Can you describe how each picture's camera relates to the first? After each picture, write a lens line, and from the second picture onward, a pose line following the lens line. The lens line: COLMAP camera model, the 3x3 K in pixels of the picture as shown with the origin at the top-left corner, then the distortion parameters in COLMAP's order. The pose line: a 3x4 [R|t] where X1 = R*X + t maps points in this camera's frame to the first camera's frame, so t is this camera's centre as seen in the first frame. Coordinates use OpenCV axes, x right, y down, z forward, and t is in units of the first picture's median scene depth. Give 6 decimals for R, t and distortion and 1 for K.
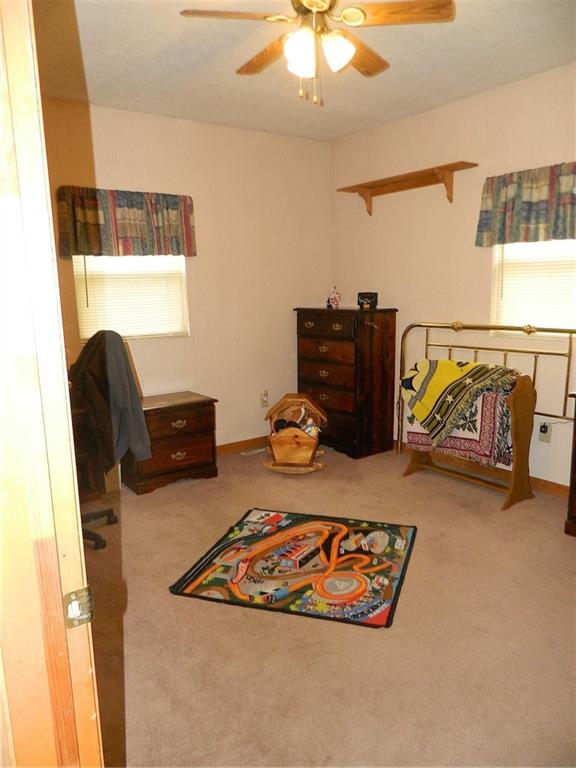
lens RADIAL K [[564.1, 0, 284.8], [0, 564.1, 385.1], [0, 0, 1]] dist [0.002656, -0.002560]
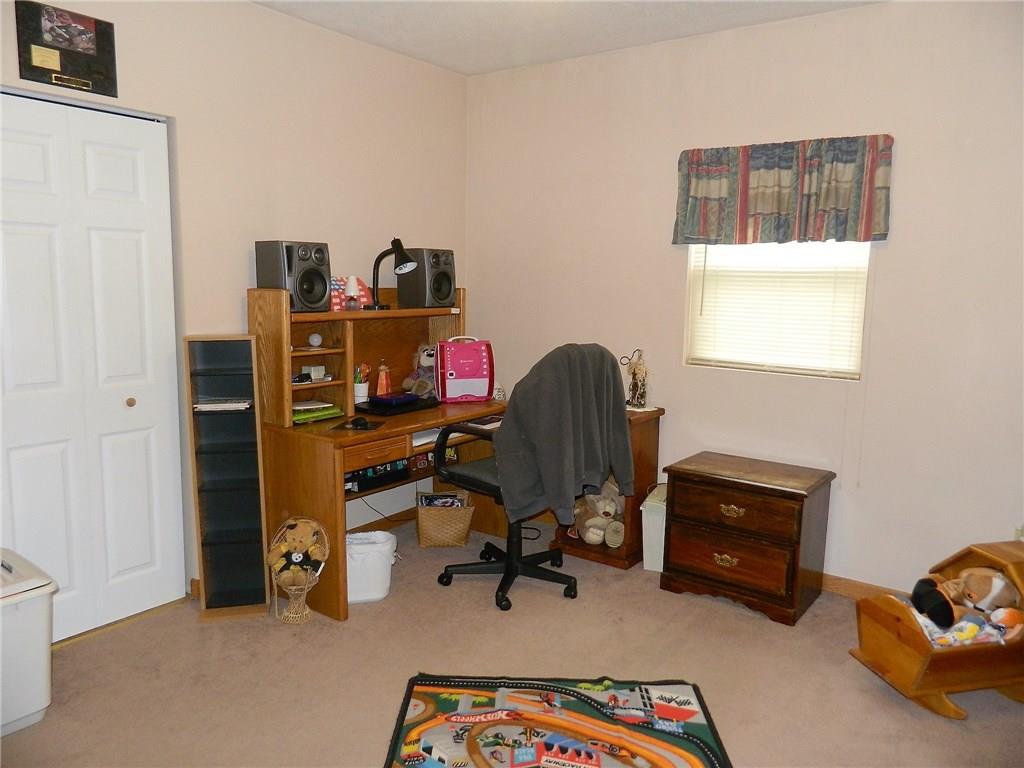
lens RADIAL K [[752.1, 0, 515.3], [0, 752.1, 382.6], [0, 0, 1]] dist [0.002656, -0.002560]
pose [[0.315966, 0.156452, -0.935782, 0.563760], [-0.201409, 0.974891, 0.094985, -0.114063], [0.927146, 0.158463, 0.339544, 0.552100]]
